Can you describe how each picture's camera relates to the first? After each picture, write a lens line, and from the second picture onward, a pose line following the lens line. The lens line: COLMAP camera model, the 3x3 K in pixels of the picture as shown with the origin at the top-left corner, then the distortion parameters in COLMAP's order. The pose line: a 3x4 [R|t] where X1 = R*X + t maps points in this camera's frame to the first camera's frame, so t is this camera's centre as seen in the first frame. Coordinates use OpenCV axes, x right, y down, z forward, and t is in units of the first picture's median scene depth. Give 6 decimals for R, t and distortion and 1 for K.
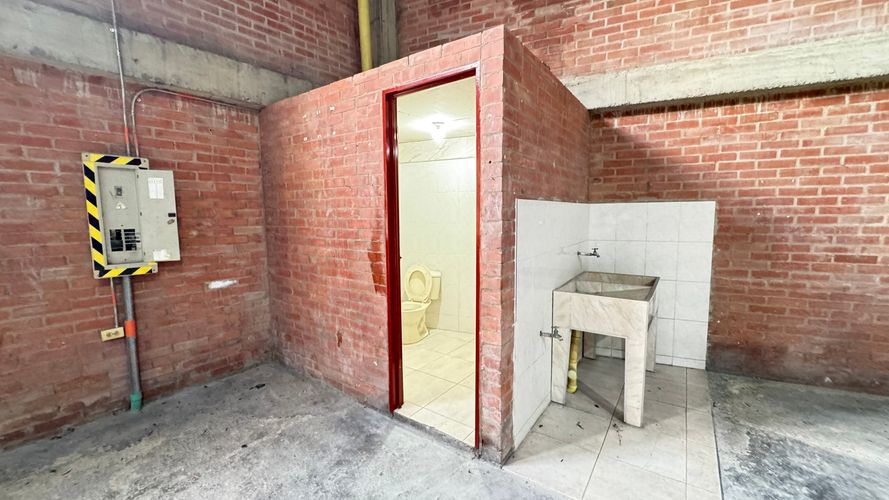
lens RADIAL K [[355.5, 0, 440.8], [0, 355.5, 251.5], [0, 0, 1]] dist [-0.001225, -0.000185]
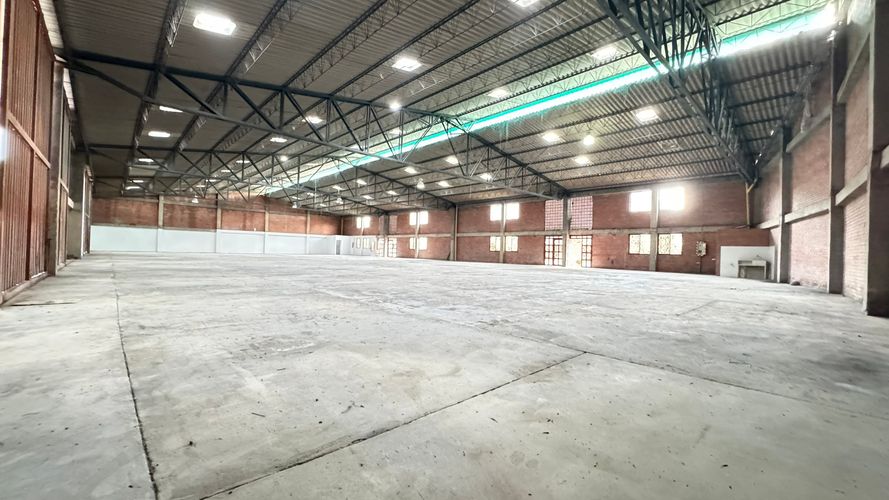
lens RADIAL K [[356.5, 0, 444.5], [0, 356.5, 250.0], [0, 0, 1]] dist [-0.000983, 0.000100]
pose [[-0.201251, -0.001950, -0.979538, 8.087668], [-0.129741, 0.991241, 0.024683, 0.477498], [0.970909, 0.132054, -0.199742, -2.993090]]
